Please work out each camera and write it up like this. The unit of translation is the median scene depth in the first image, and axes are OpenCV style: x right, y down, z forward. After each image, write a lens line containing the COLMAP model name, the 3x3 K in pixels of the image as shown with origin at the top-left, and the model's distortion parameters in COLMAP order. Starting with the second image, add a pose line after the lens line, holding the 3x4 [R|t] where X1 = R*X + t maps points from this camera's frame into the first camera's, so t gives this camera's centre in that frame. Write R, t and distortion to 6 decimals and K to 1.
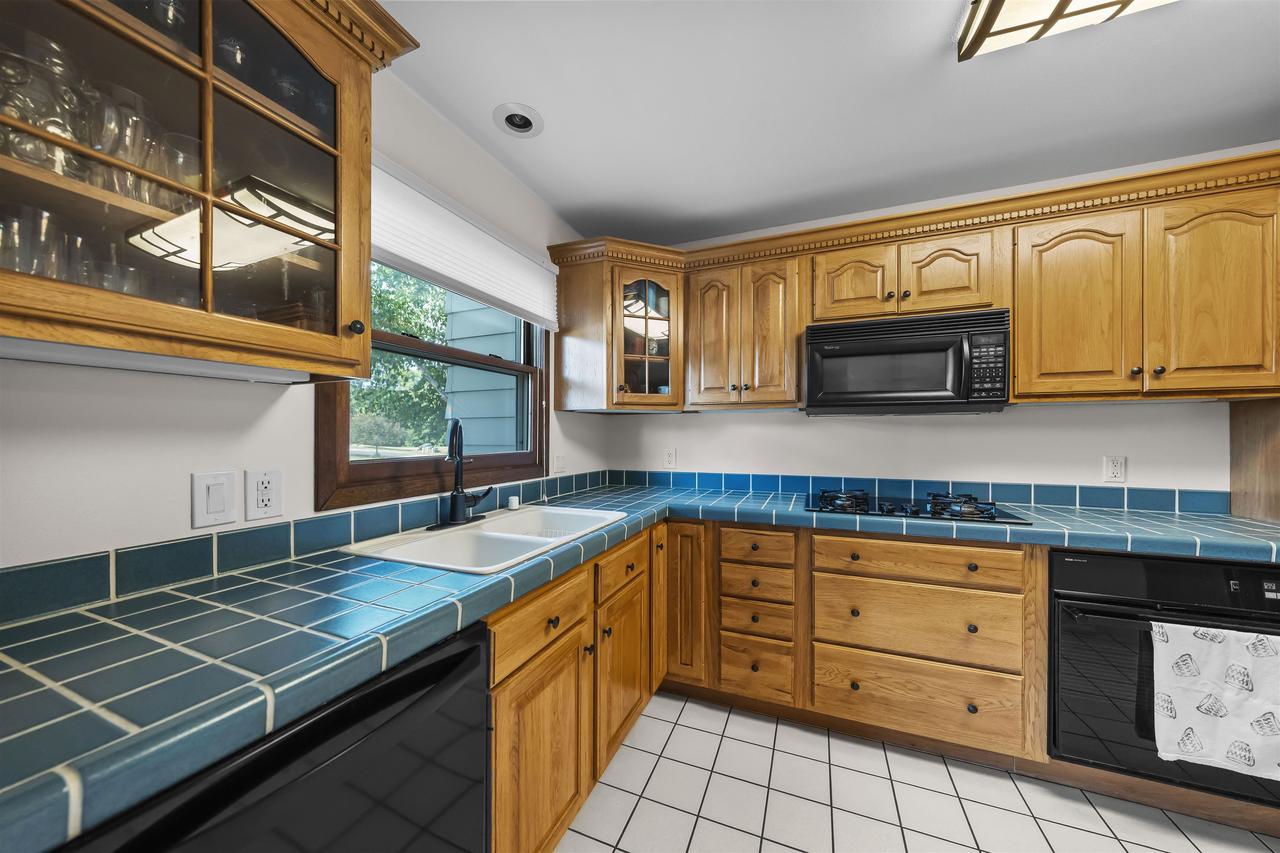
lens RADIAL K [[433.3, 0, 642.0], [0, 433.3, 434.1], [0, 0, 1]] dist [-0.002098, 0.000292]
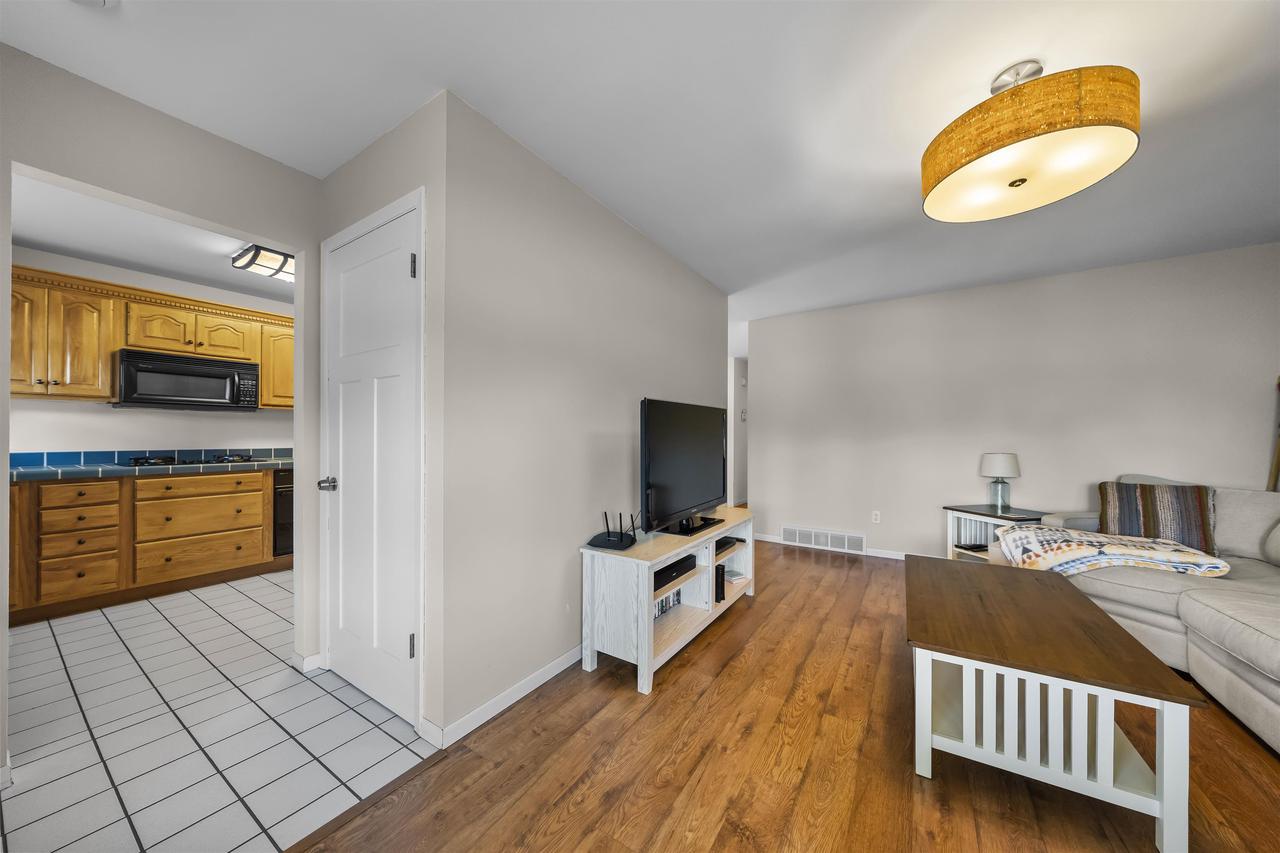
lens RADIAL K [[433.3, 0, 632.8], [0, 433.3, 435.4], [0, 0, 1]] dist [-0.002098, 0.000292]
pose [[0.195562, 0.002007, 0.980689, -0.835473], [-0.002590, 0.999995, -0.001530, 0.058538], [-0.980688, -0.002241, 0.195566, -1.162077]]
